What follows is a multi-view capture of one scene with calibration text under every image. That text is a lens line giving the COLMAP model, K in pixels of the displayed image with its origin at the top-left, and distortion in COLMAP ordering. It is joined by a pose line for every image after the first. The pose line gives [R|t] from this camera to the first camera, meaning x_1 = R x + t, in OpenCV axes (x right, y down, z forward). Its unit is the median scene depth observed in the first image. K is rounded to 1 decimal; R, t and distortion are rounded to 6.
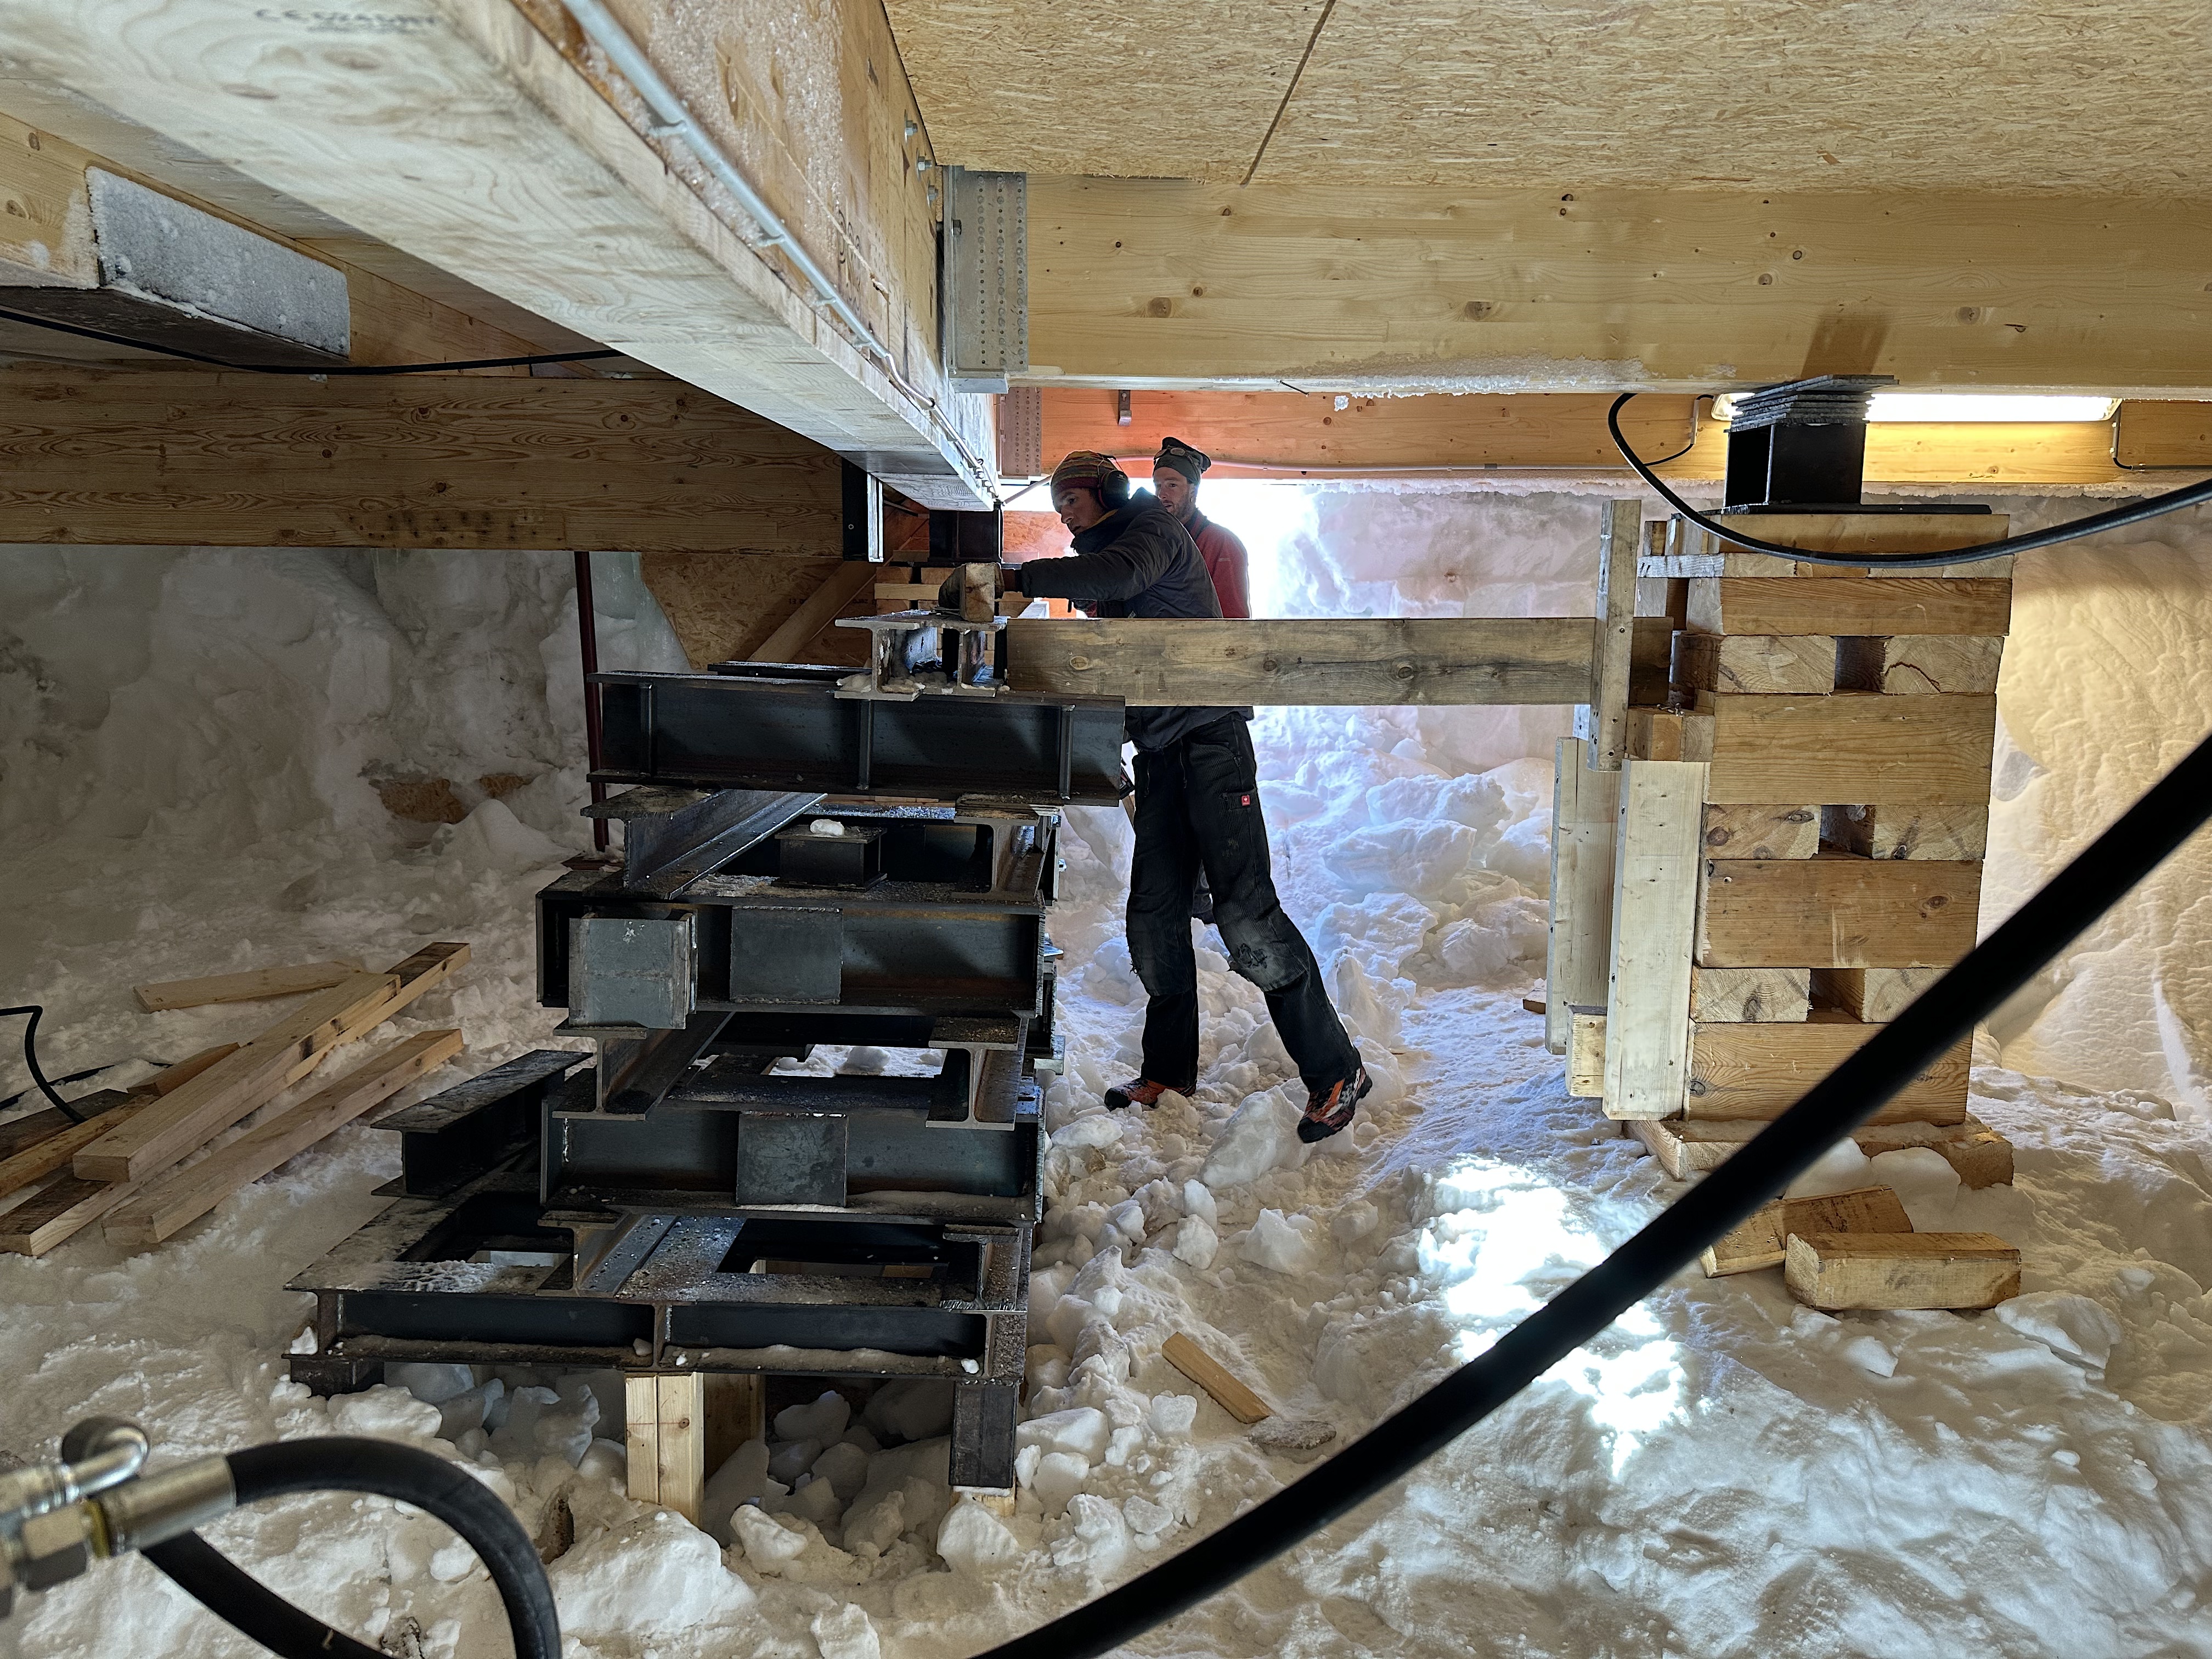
lens RADIAL K [[1625.3, 0, 1100.5], [0, 1625.3, 844.3], [0, 0, 1]] dist [0.040900, -0.039061]
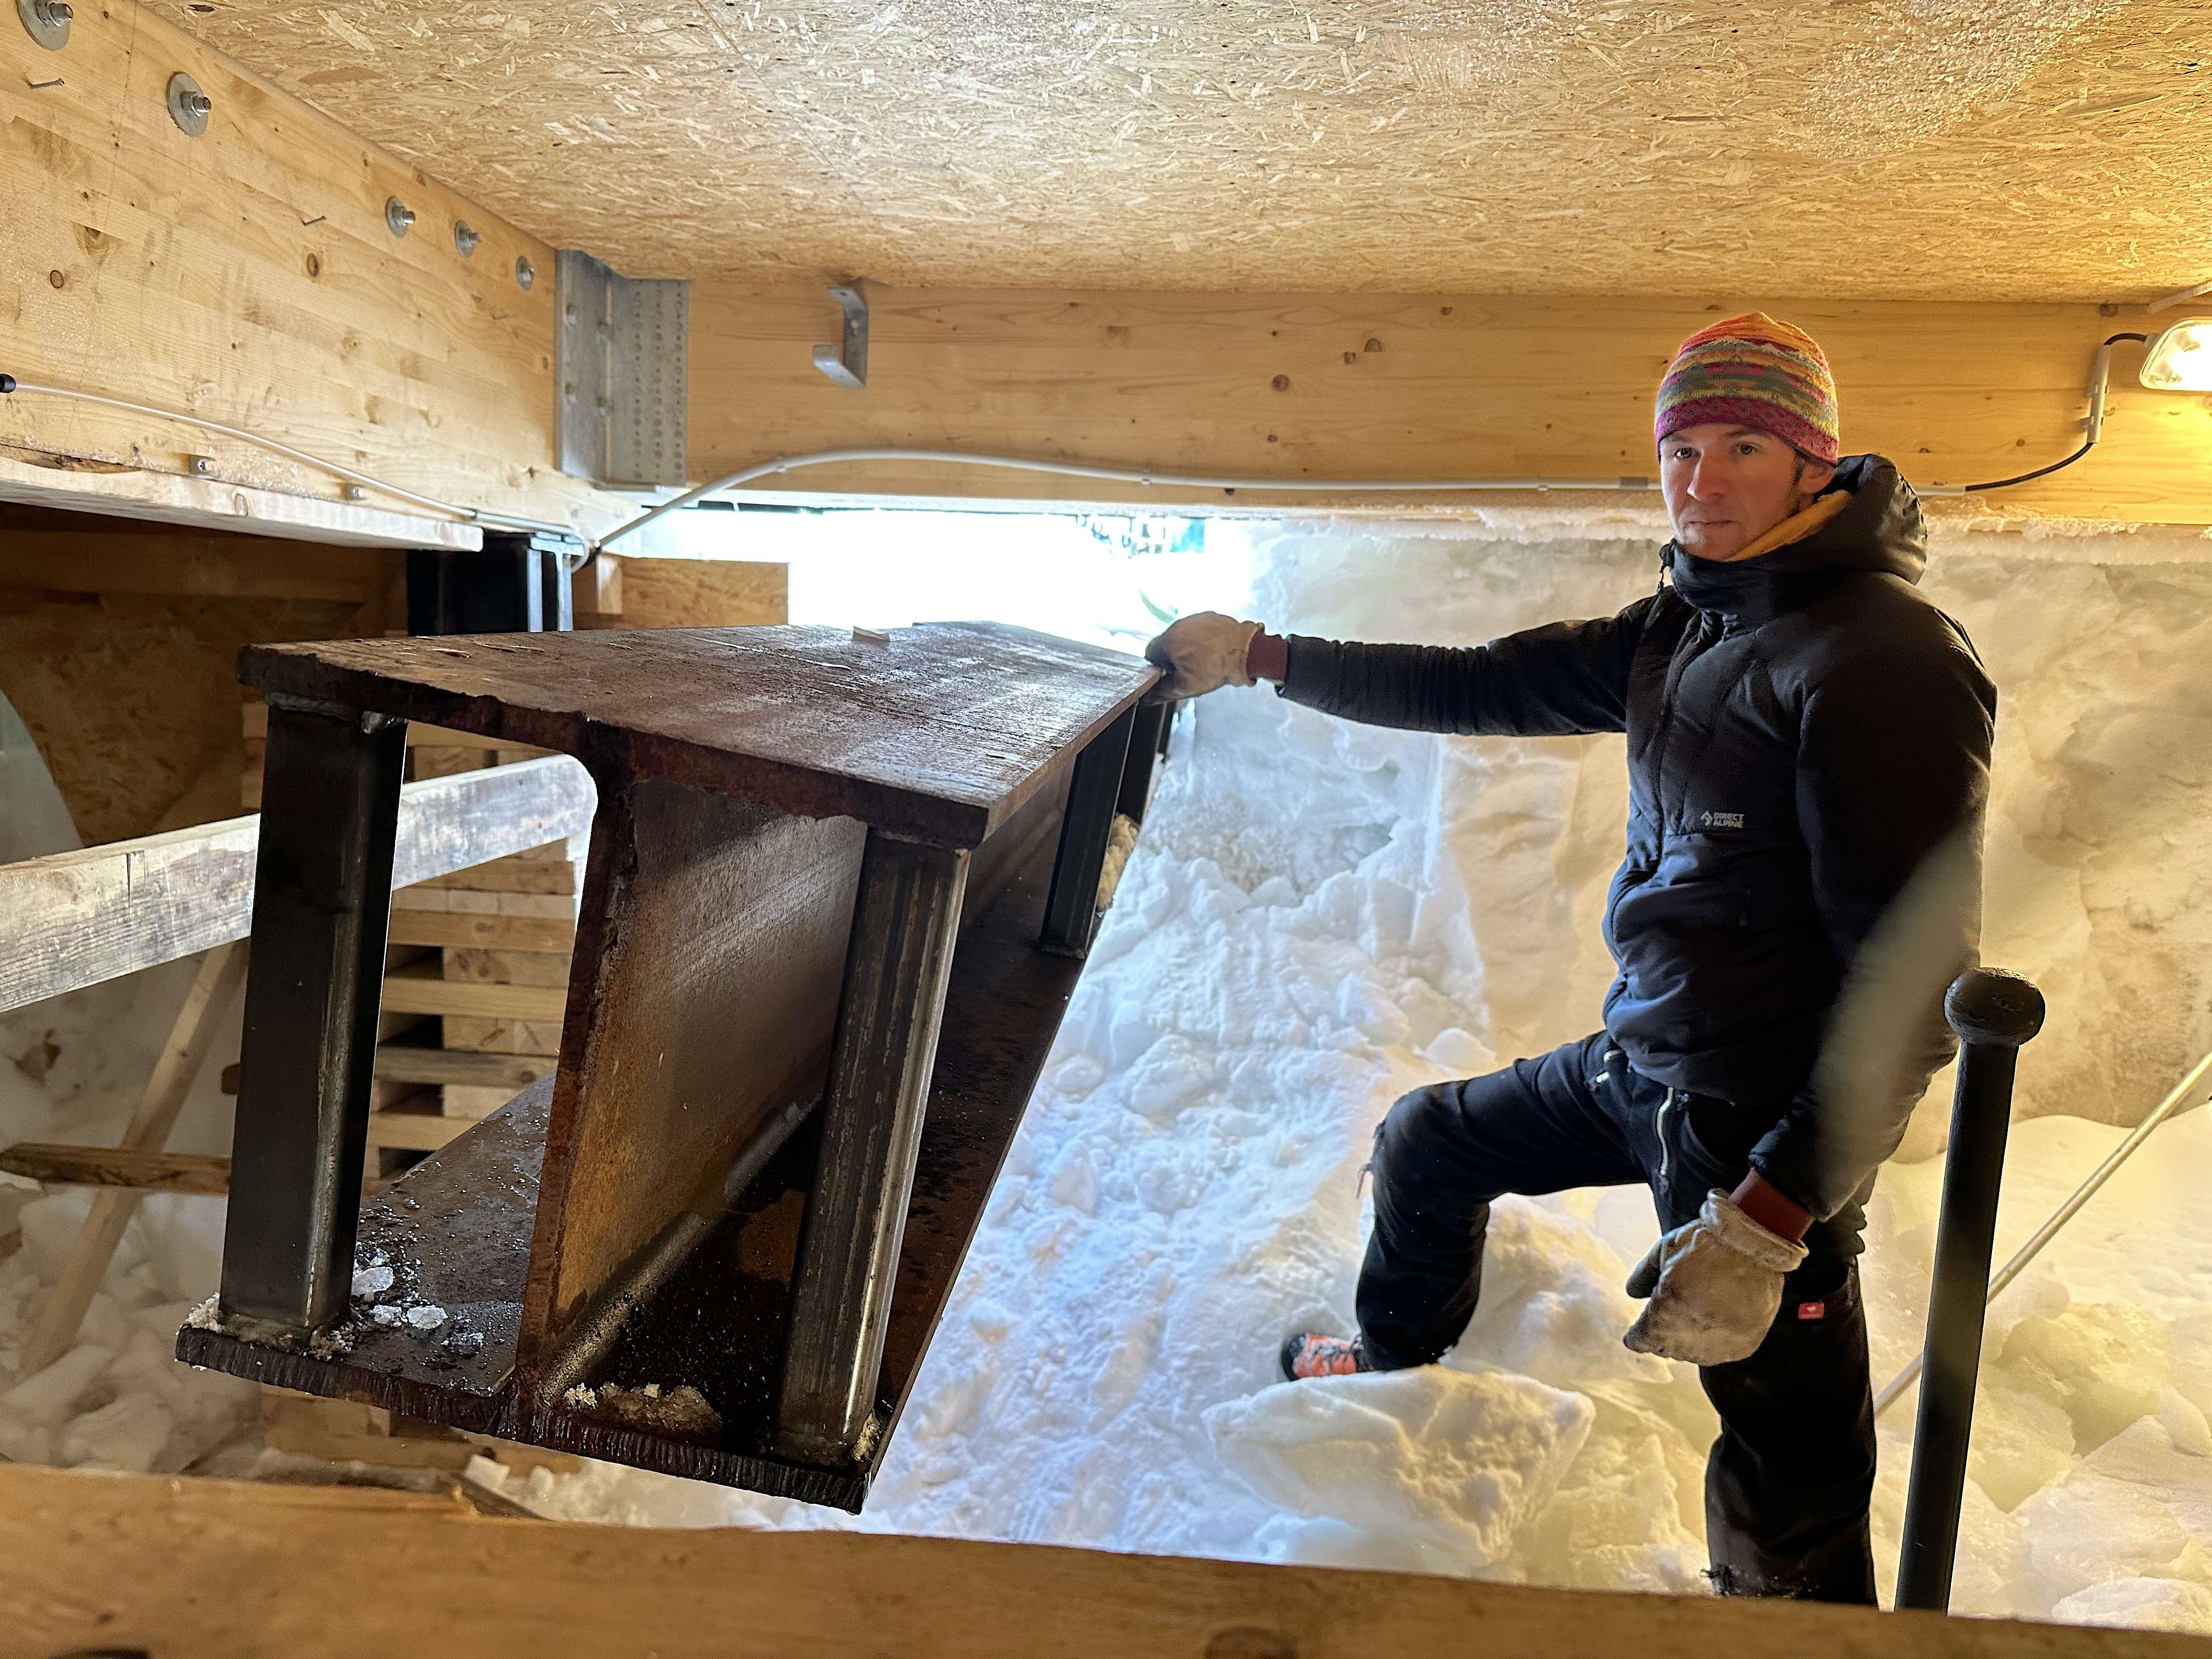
lens RADIAL K [[1625.3, 0, 1137.9], [0, 1625.3, 892.2], [0, 0, 1]] dist [0.040900, -0.039061]
pose [[0.996426, 0.034807, -0.076967, 0.207466], [-0.035710, 0.999308, -0.010389, -0.158996], [0.076552, 0.013100, 0.996979, 0.793537]]
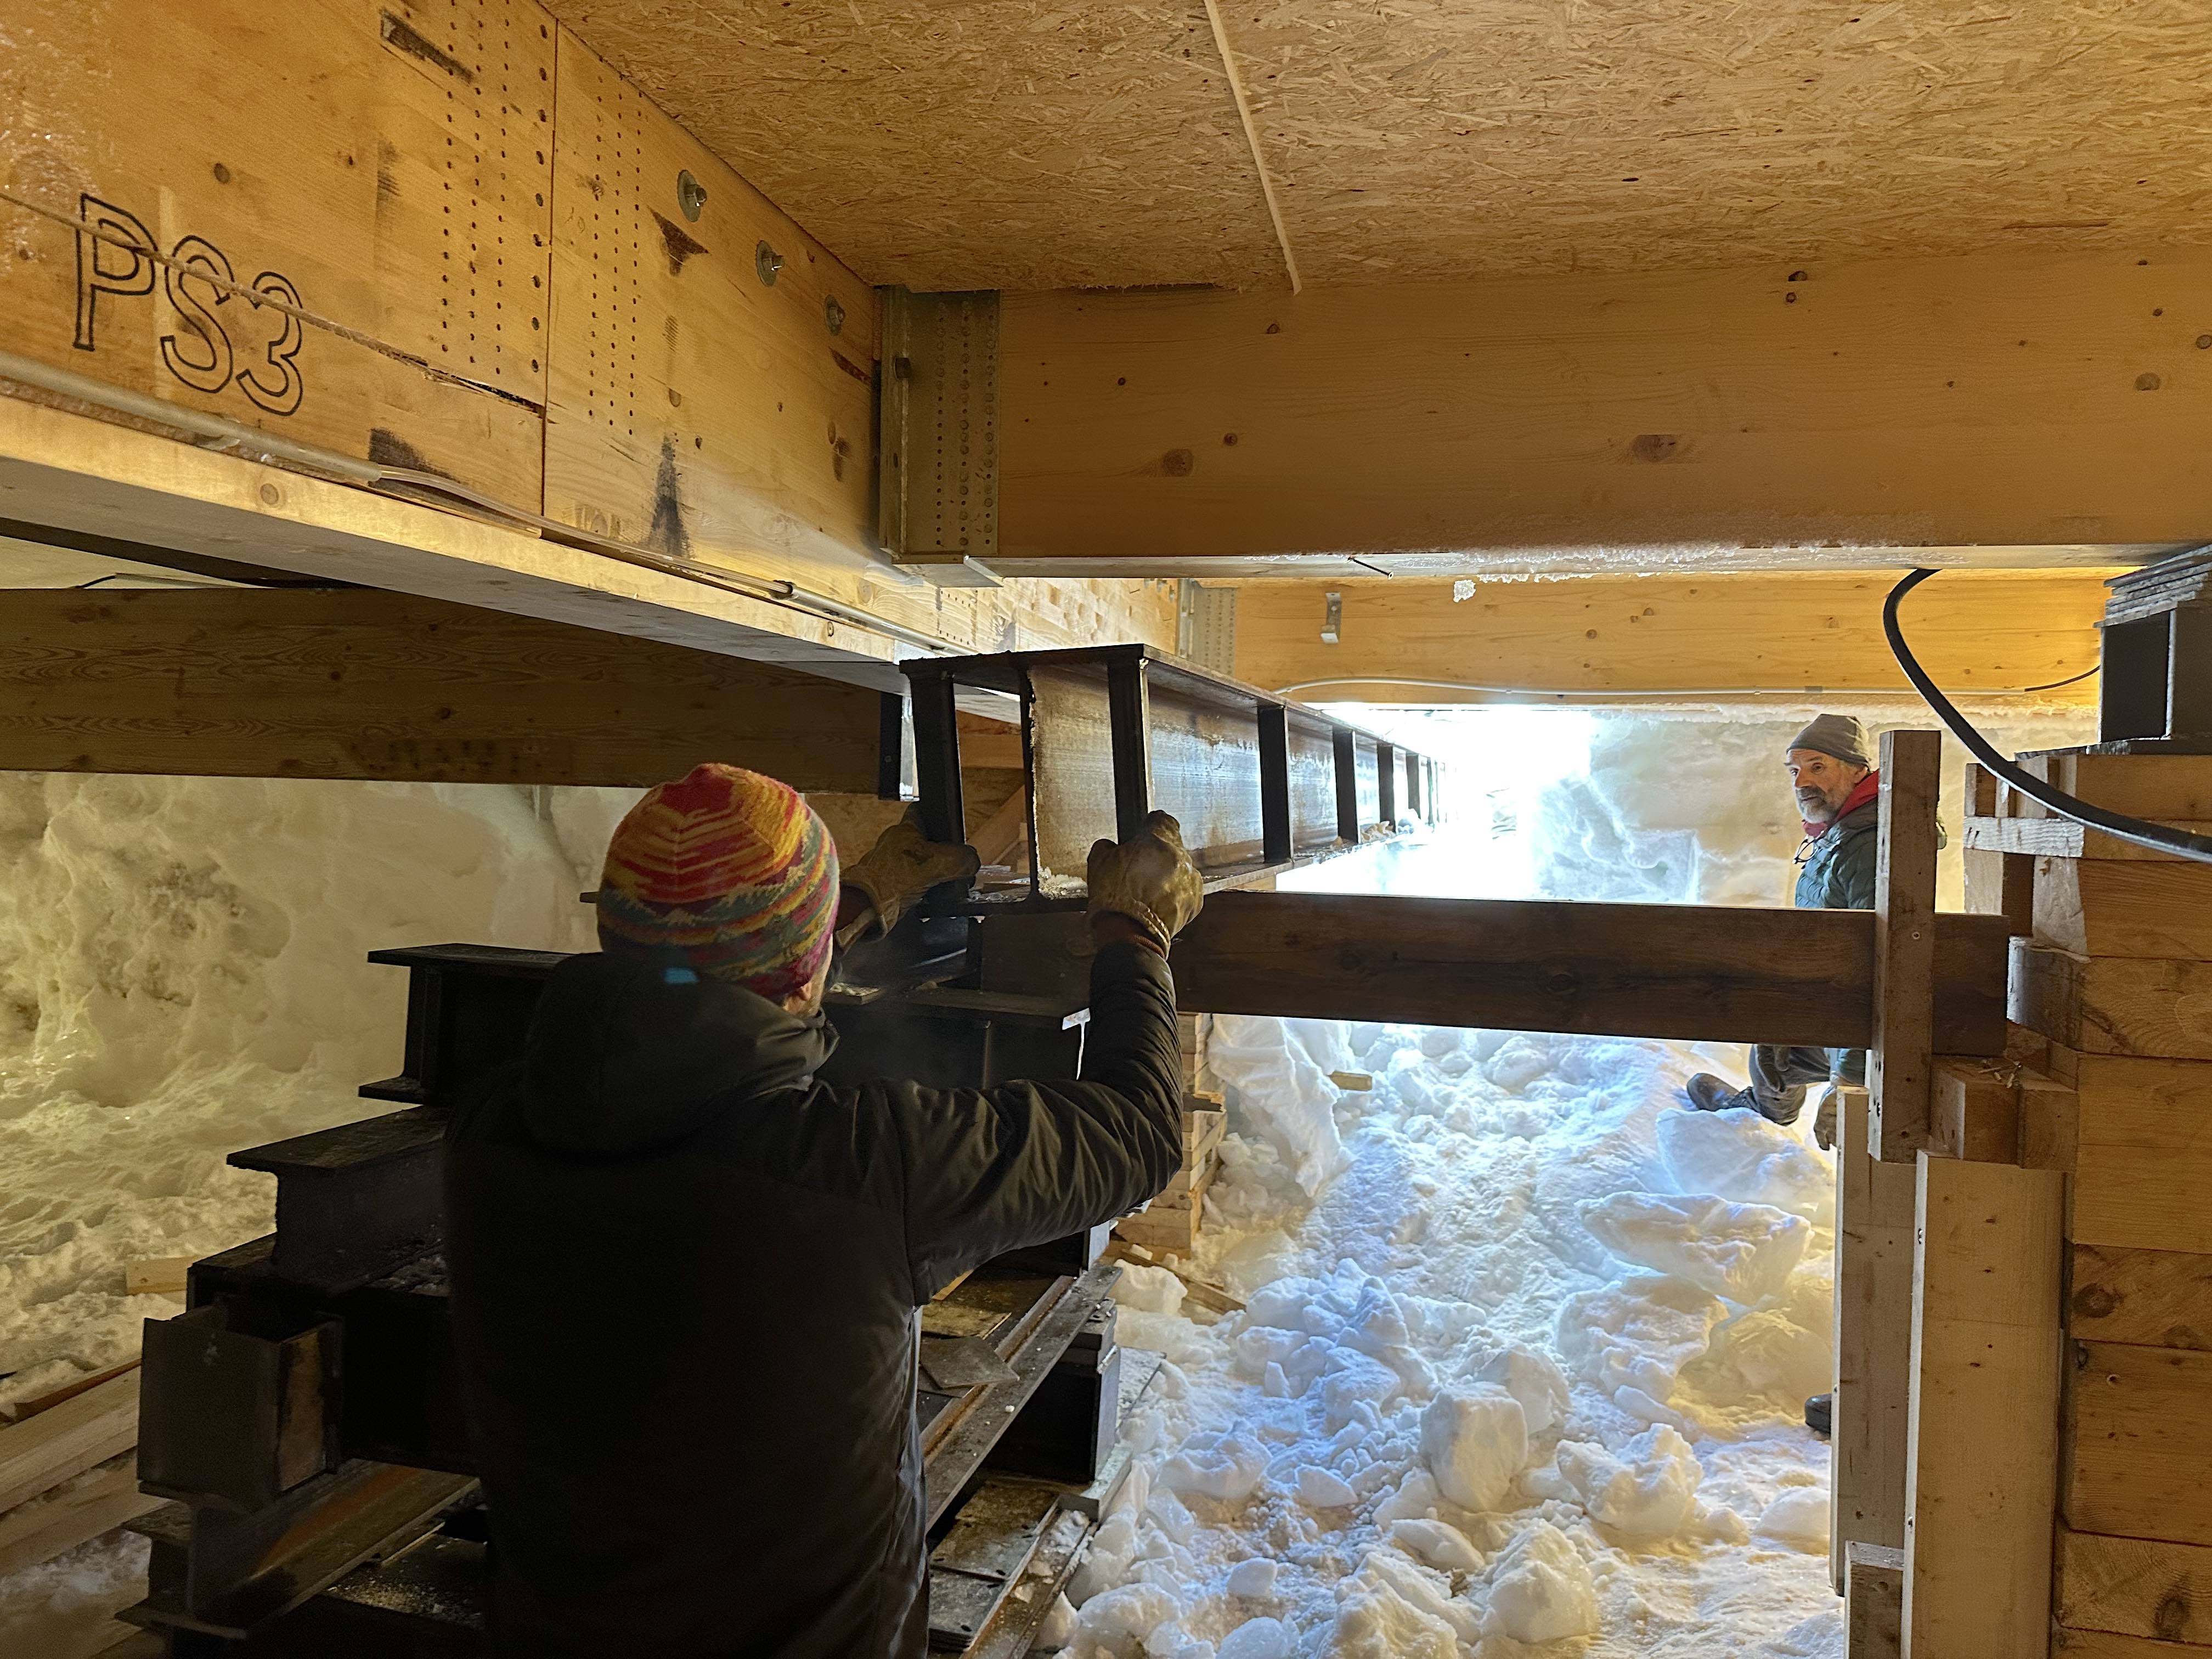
lens RADIAL K [[1625.3, 0, 1053.6], [0, 1625.3, 837.7], [0, 0, 1]] dist [0.040900, -0.039061]
pose [[0.966571, 0.020452, -0.255581, 0.133179], [-0.056677, 0.989198, -0.135186, -0.053722], [0.250055, 0.145153, 0.957289, 0.260707]]
